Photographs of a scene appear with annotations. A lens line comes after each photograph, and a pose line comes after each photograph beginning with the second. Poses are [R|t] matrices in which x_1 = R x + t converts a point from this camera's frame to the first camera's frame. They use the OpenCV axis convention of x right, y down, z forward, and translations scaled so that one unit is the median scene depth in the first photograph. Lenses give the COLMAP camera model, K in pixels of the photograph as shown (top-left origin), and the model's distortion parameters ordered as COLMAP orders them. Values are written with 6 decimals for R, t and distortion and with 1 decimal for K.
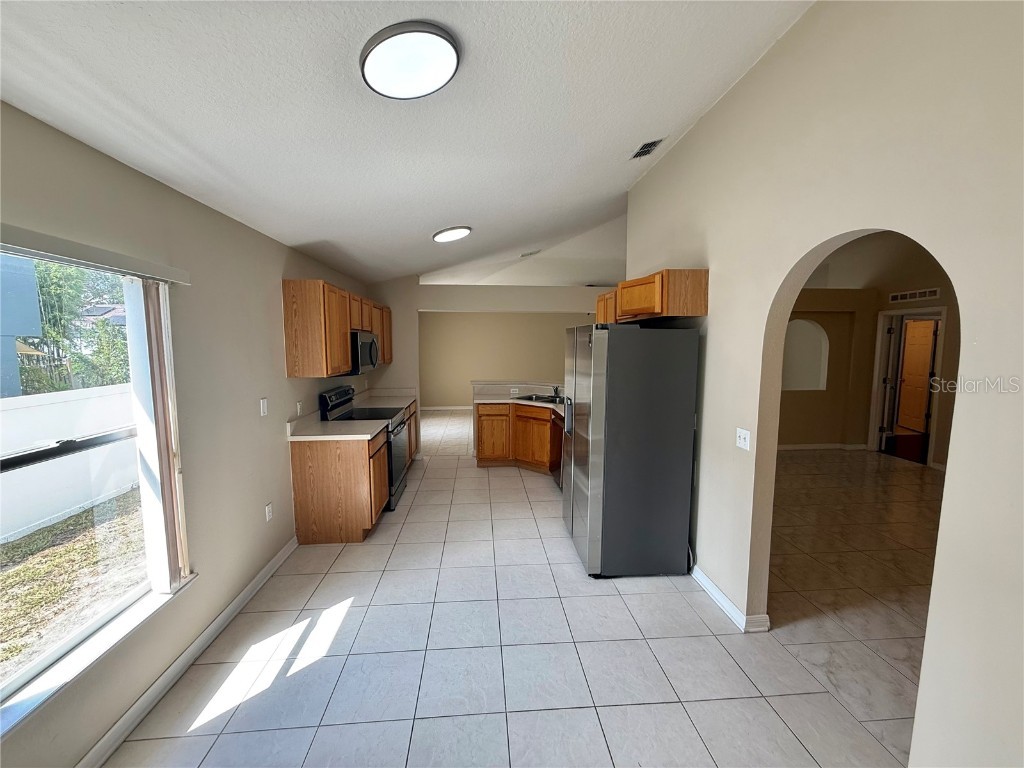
lens RADIAL K [[409.9, 0, 509.2], [0, 409.9, 383.9], [0, 0, 1]] dist [0.000359, -0.000320]
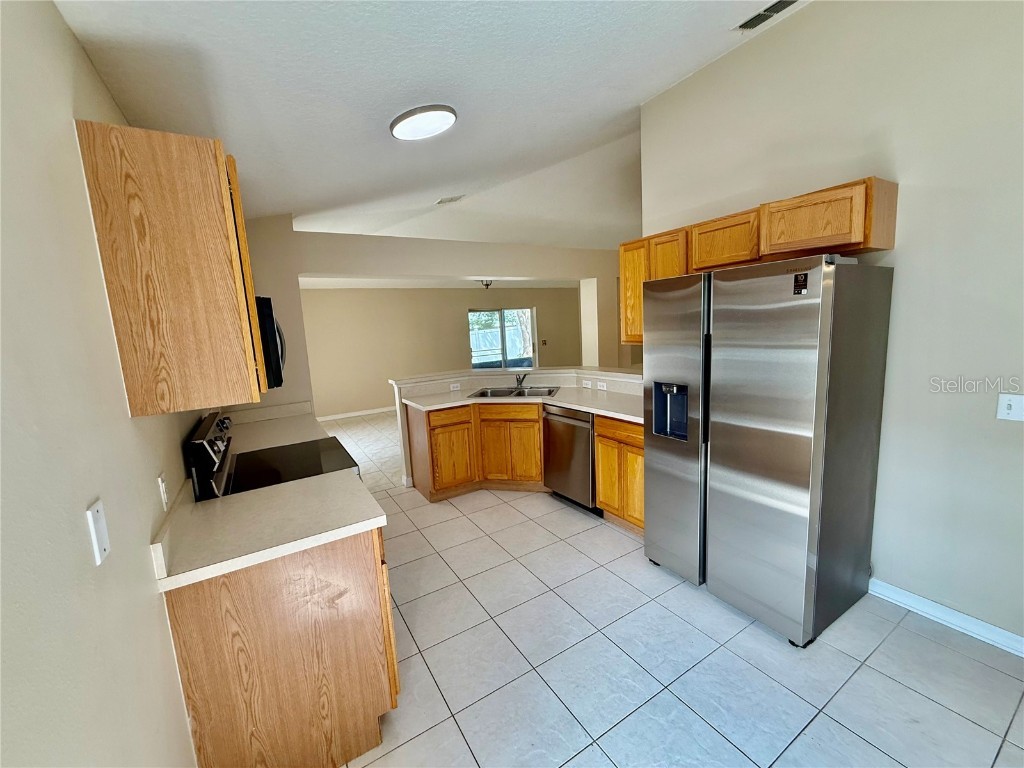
lens RADIAL K [[409.9, 0, 509.2], [0, 409.9, 383.9], [0, 0, 1]] dist [0.000359, -0.000320]
pose [[0.889075, -0.114669, 0.443166, -0.260704], [0.102347, 0.993404, 0.051717, -0.018537], [-0.446173, -0.000623, 0.894947, 0.348780]]
